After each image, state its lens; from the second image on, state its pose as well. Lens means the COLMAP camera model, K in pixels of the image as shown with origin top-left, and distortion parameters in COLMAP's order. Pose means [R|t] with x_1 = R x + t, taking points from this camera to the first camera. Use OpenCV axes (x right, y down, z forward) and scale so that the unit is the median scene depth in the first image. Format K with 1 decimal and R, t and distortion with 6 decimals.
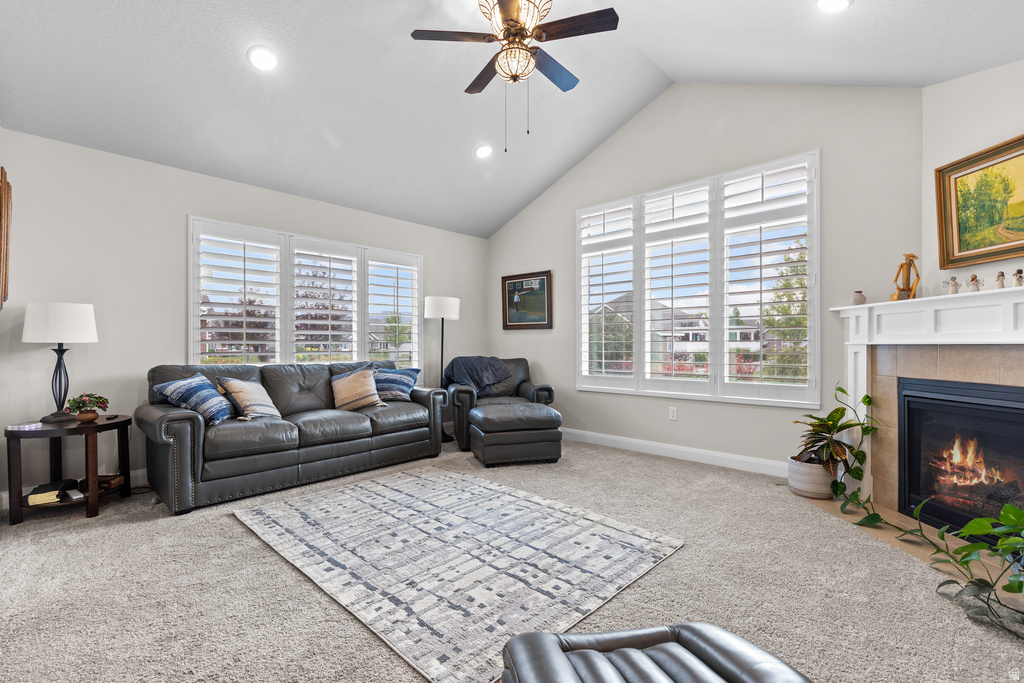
lens RADIAL K [[466.3, 0, 513.9], [0, 466.3, 342.4], [0, 0, 1]] dist [0.004940, -0.000093]
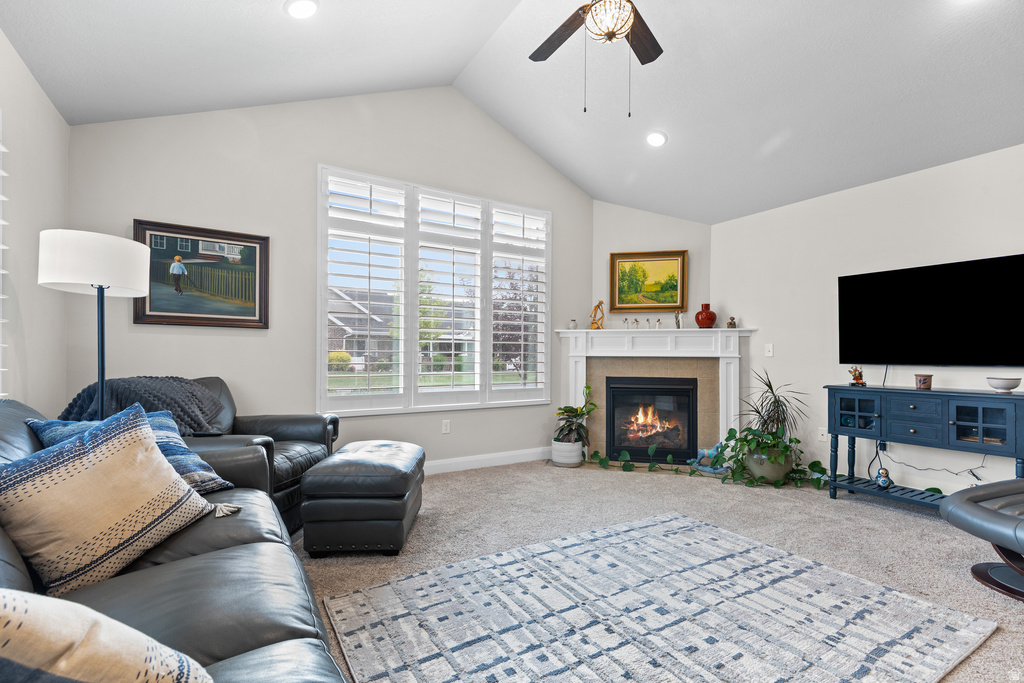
lens RADIAL K [[466.3, 0, 509.0], [0, 466.3, 348.1], [0, 0, 1]] dist [0.004940, -0.000093]
pose [[0.247606, 0.018703, 0.968680, -0.779293], [-0.012956, 0.999788, -0.015992, 0.005758], [-0.968774, -0.008591, 0.247796, 0.886478]]
